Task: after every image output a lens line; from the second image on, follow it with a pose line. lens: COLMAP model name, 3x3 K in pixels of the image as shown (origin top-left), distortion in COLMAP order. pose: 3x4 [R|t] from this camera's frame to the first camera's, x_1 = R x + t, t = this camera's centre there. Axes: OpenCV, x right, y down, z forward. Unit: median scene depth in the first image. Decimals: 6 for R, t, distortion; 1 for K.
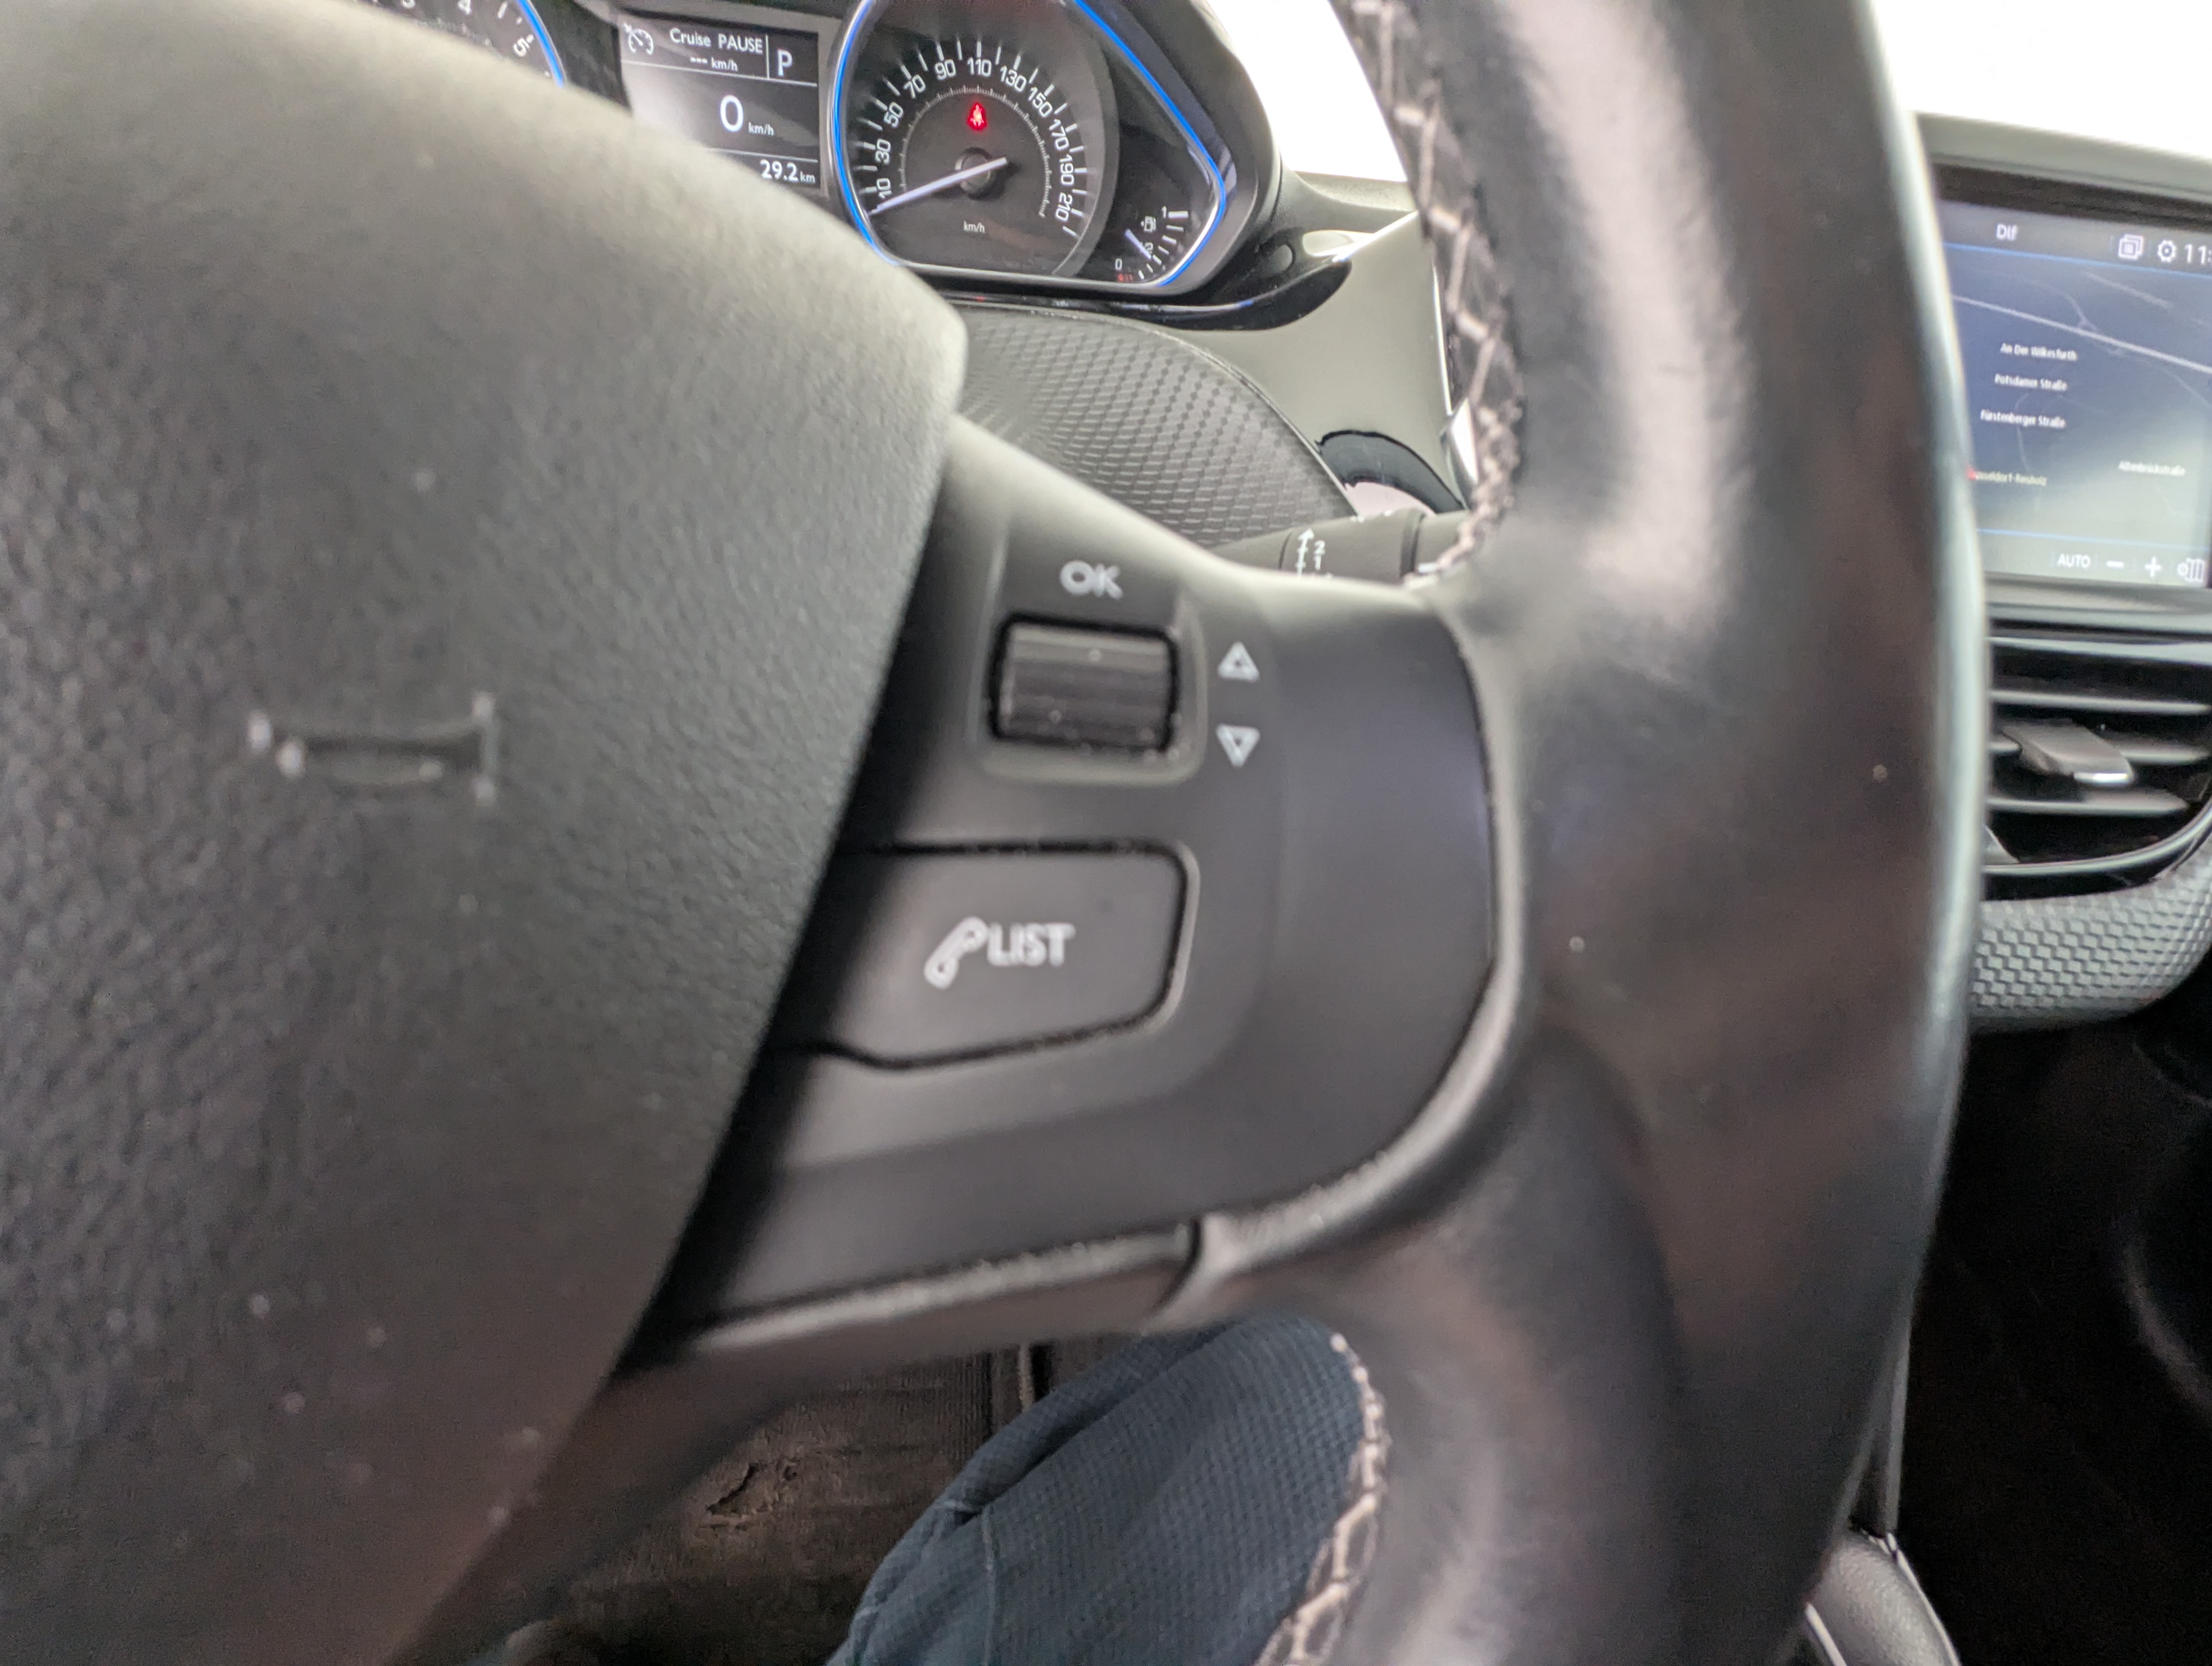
lens RADIAL K [[1037.8, 0, 1083.6], [0, 1037.8, 827.3], [0, 0, 1]] dist [0.005951, -0.001157]
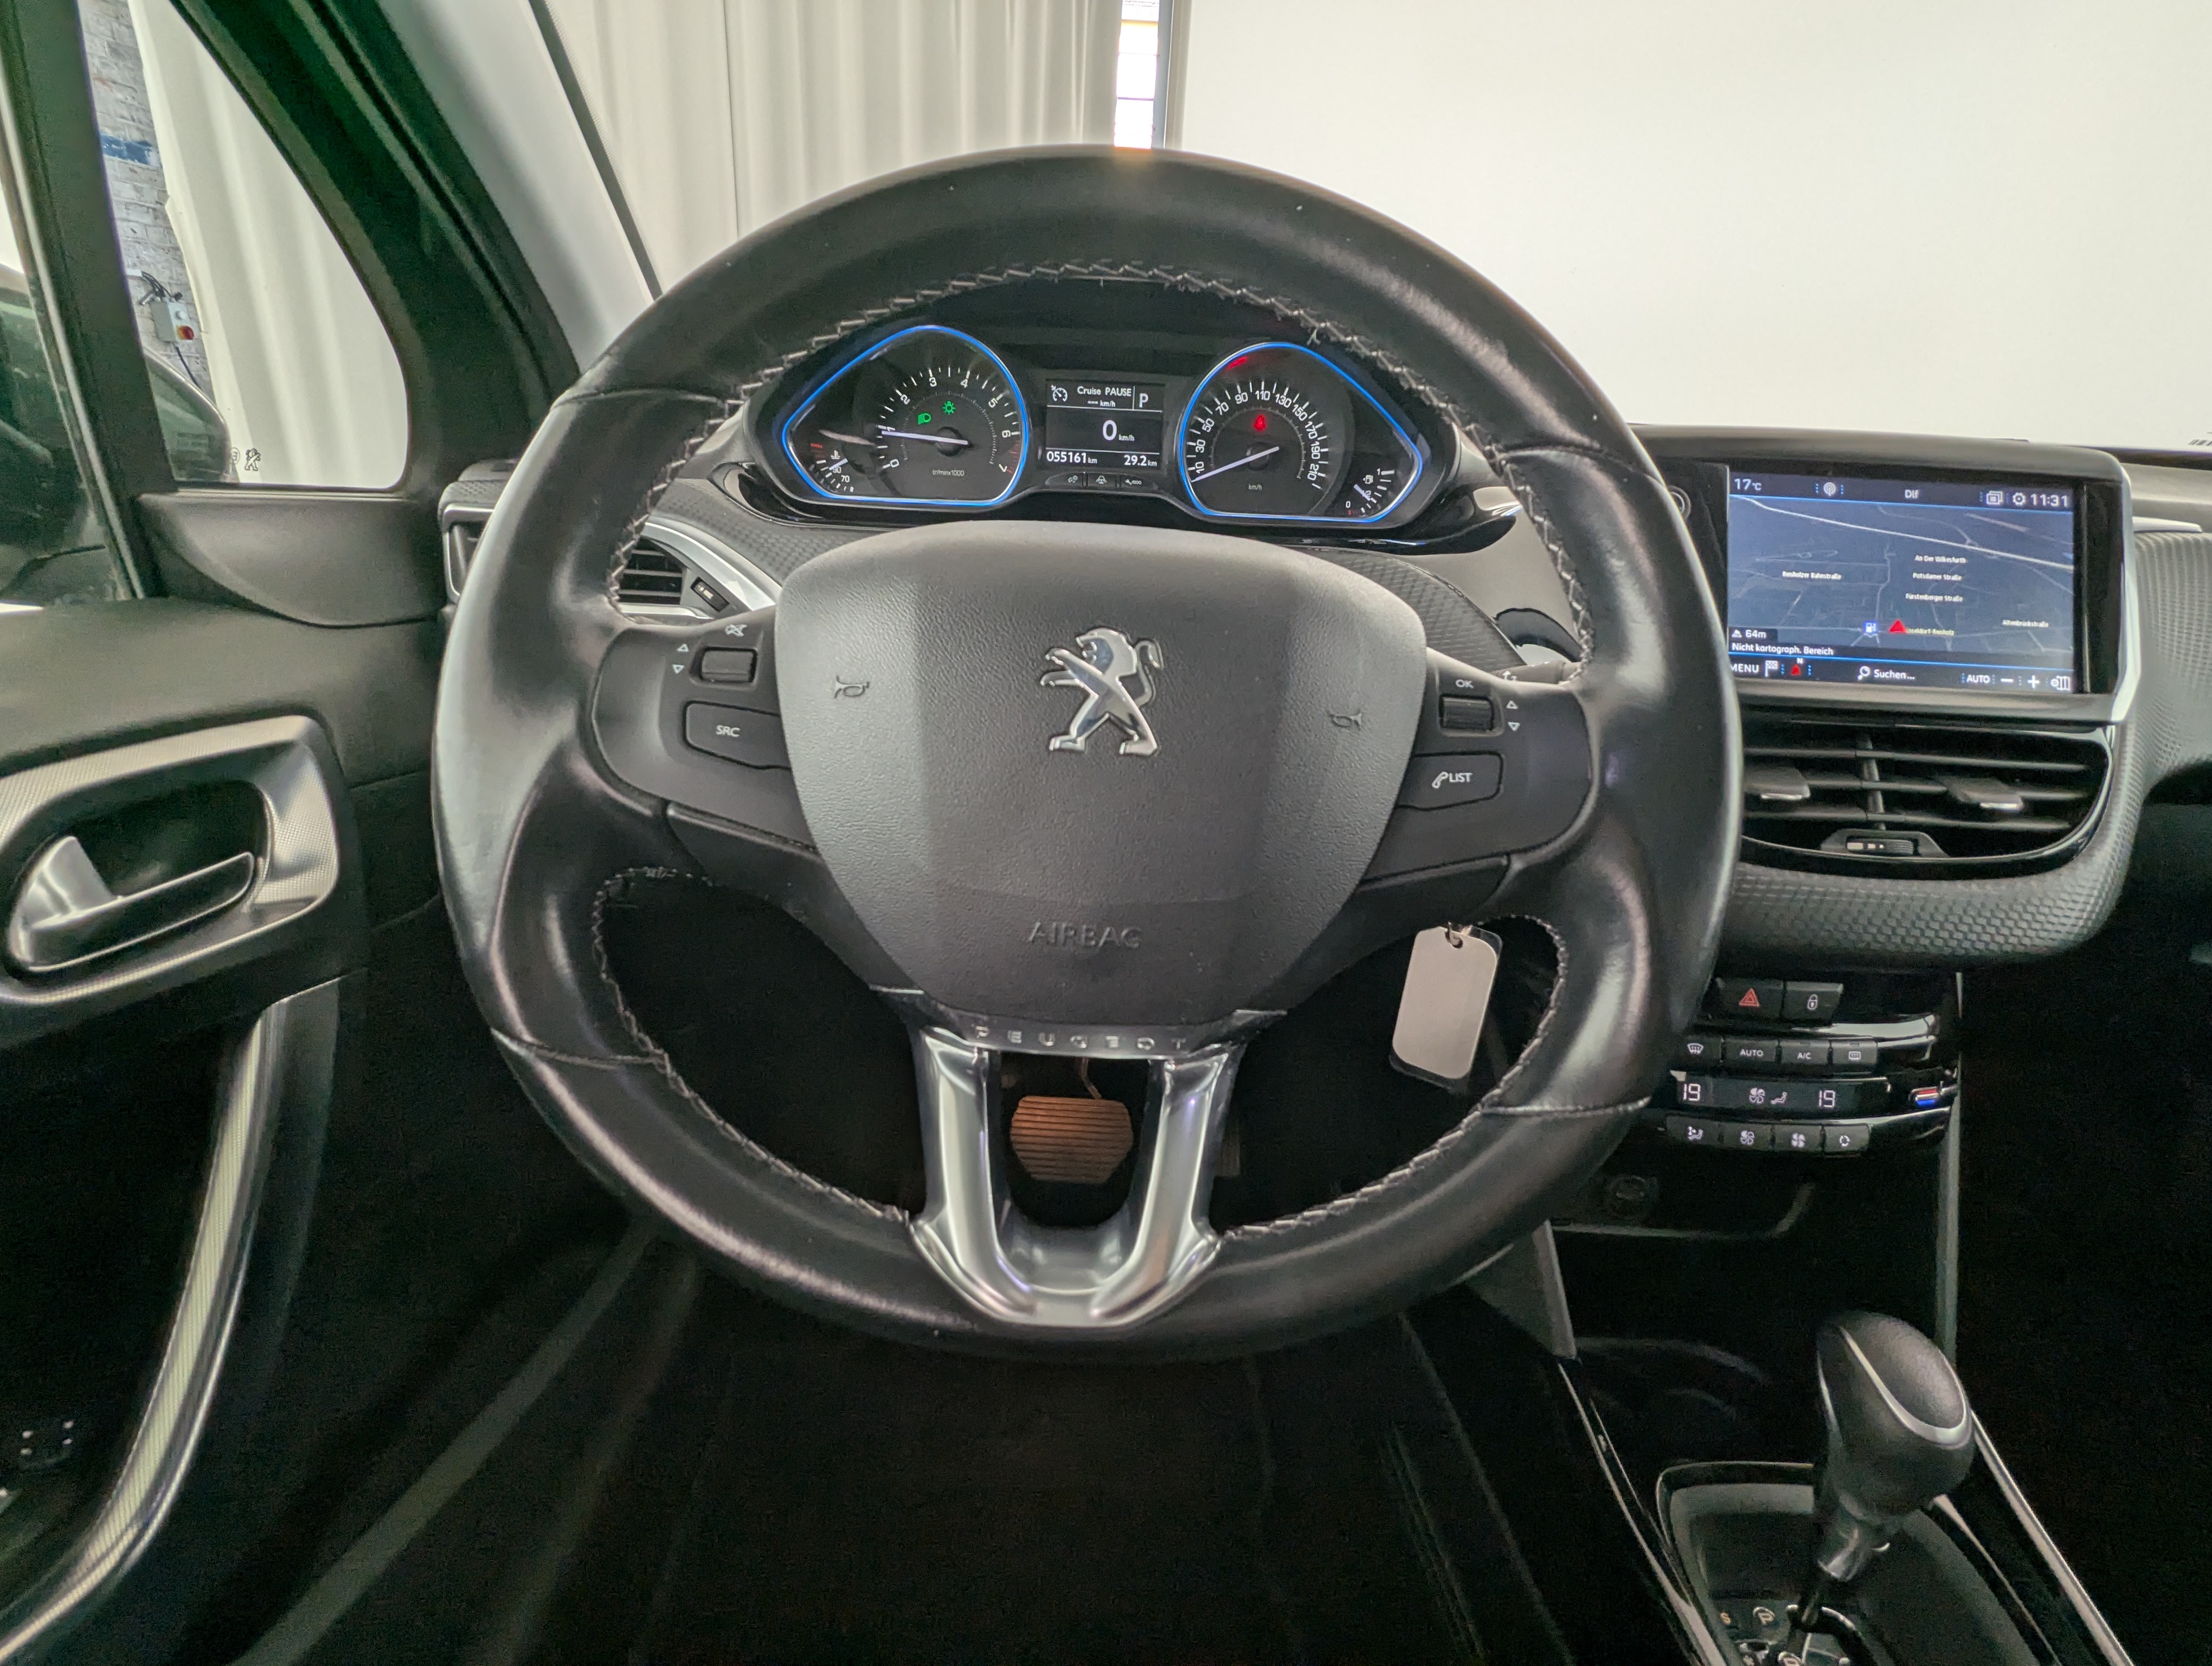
lens RADIAL K [[1033.9, 0, 1087.1], [0, 1033.9, 834.6], [0, 0, 1]] dist [-0.000897, -0.000349]
pose [[0.992398, -0.000661, -0.123071, -0.173618], [-0.014919, 0.991965, -0.125629, 0.150409], [0.122165, 0.126510, 0.984414, -0.524657]]
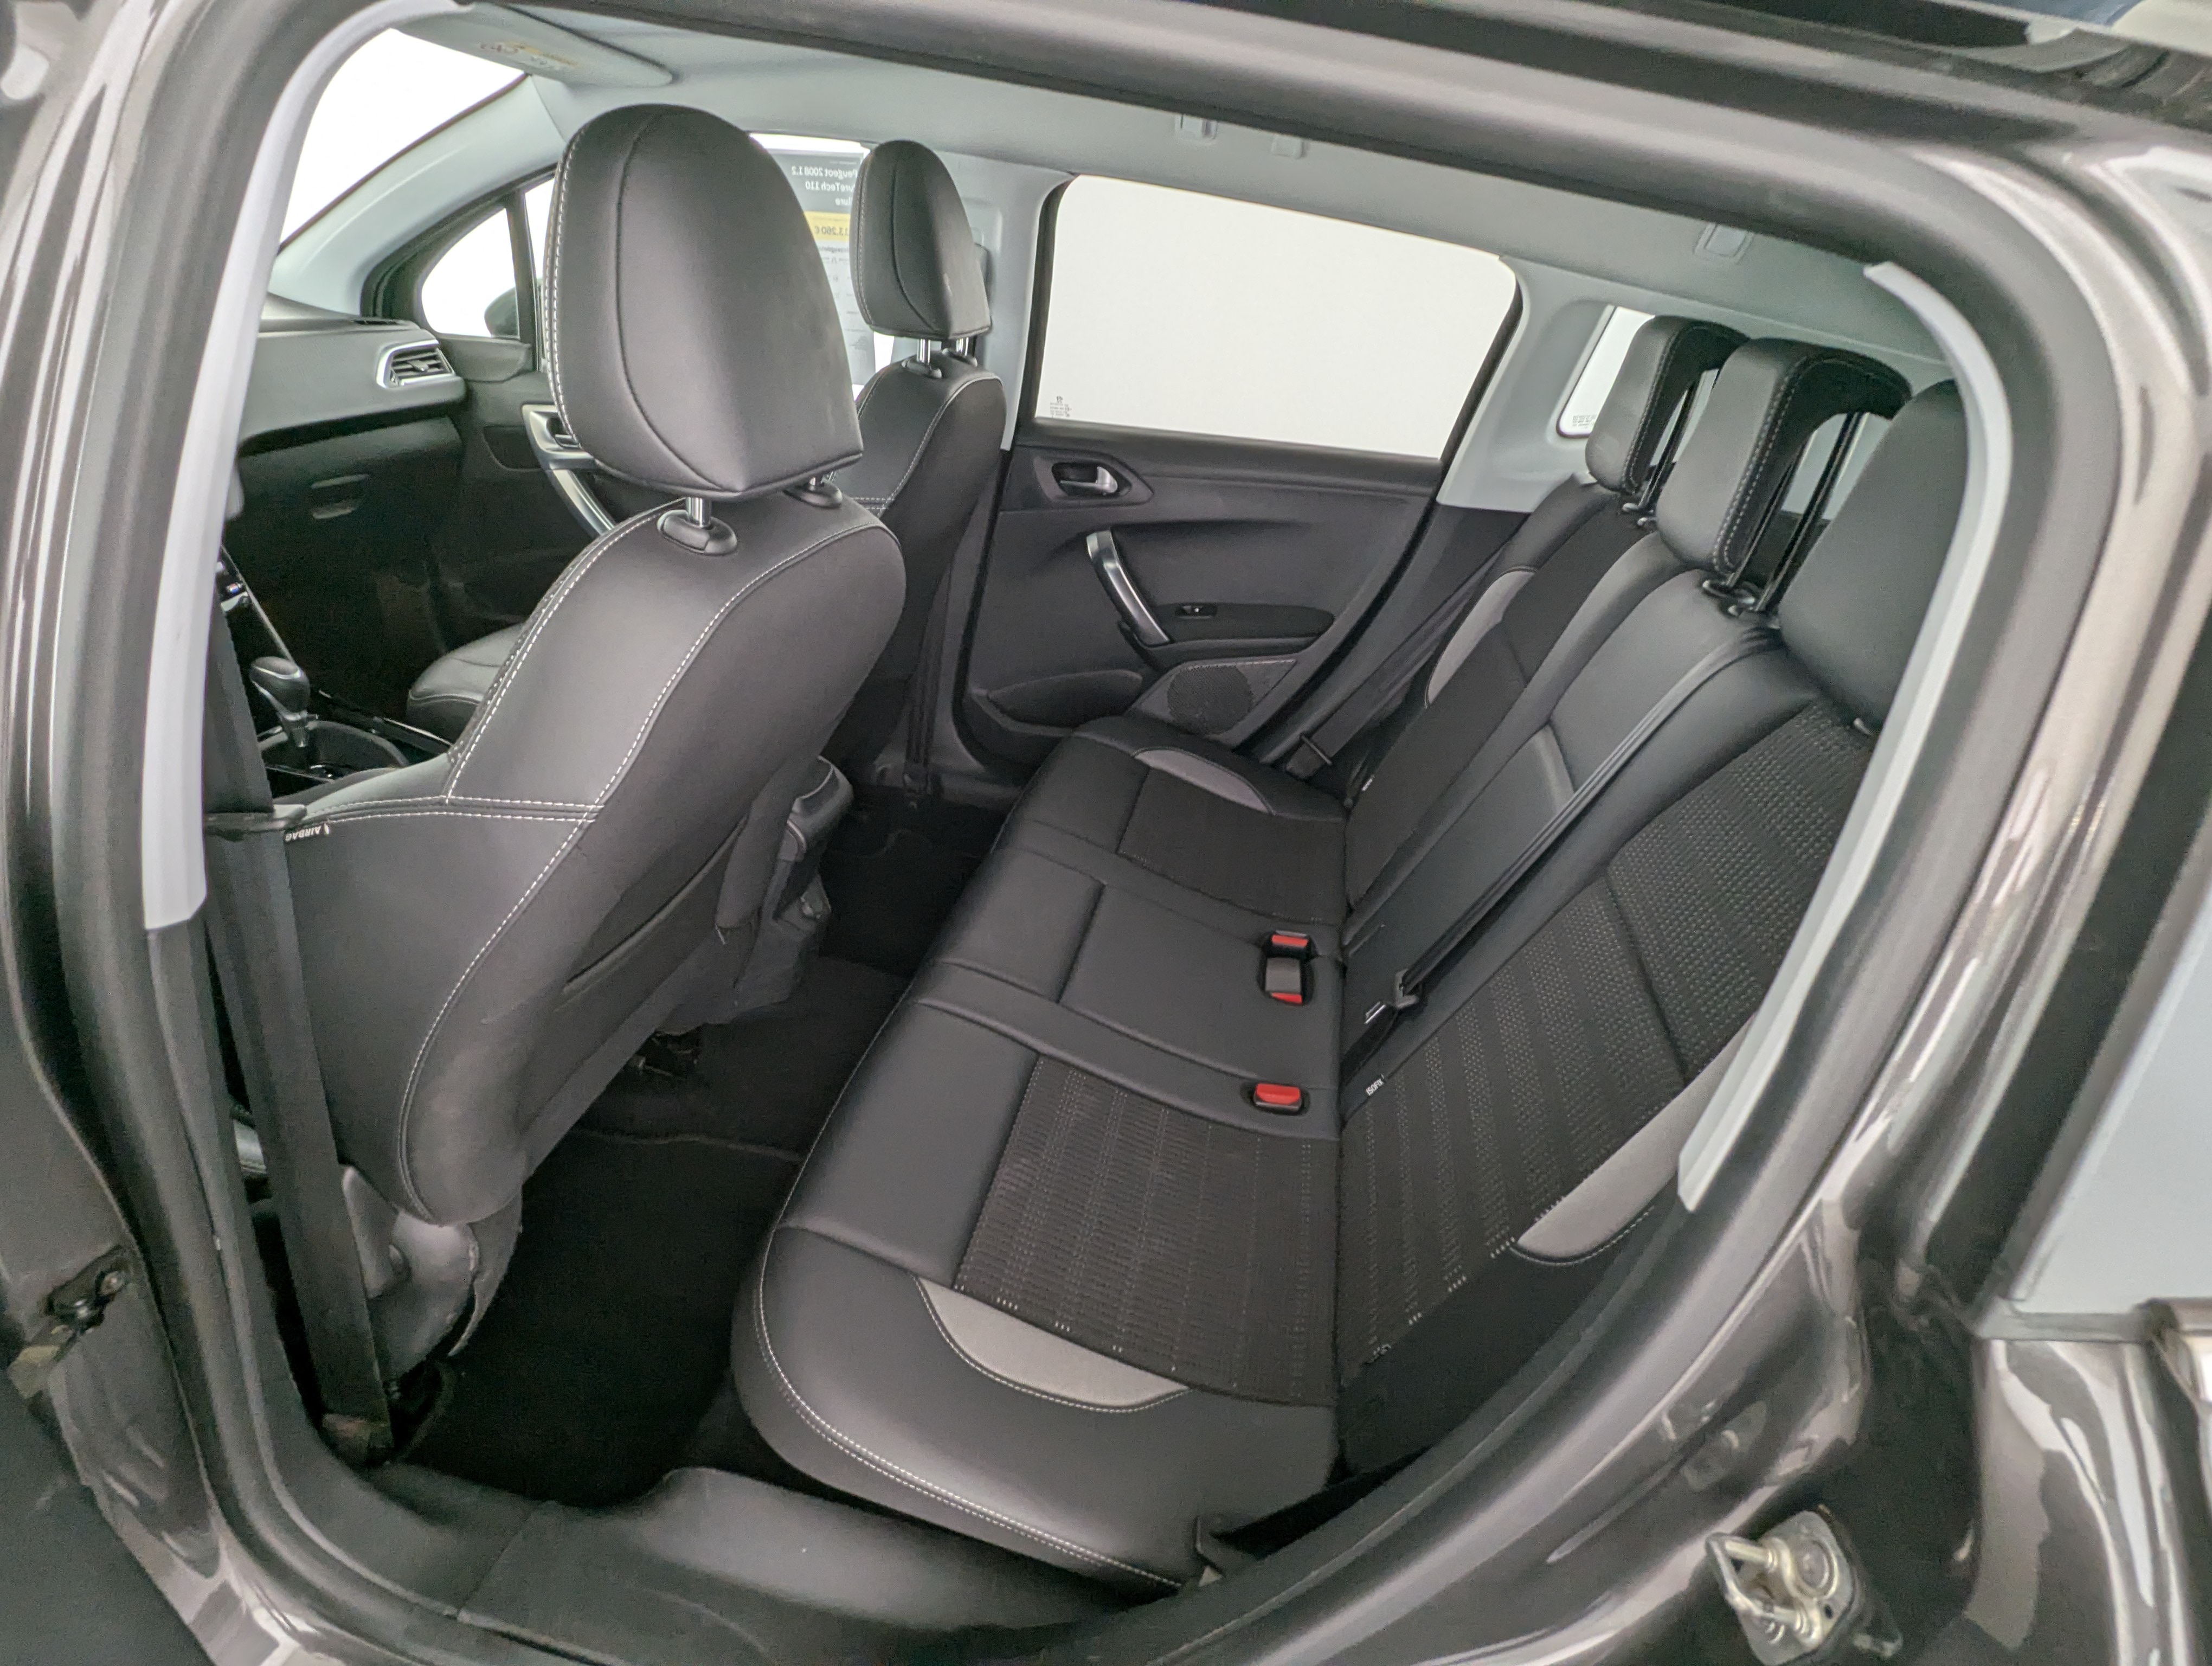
lens RADIAL K [[1037.8, 0, 1083.6], [0, 1037.8, 827.3], [0, 0, 1]] dist [0.005951, -0.001157]
pose [[0.309807, -0.512893, 0.800600, -1.589576], [0.351741, 0.844115, 0.404658, 0.558076], [-0.883345, 0.156238, 0.441918, -2.956474]]
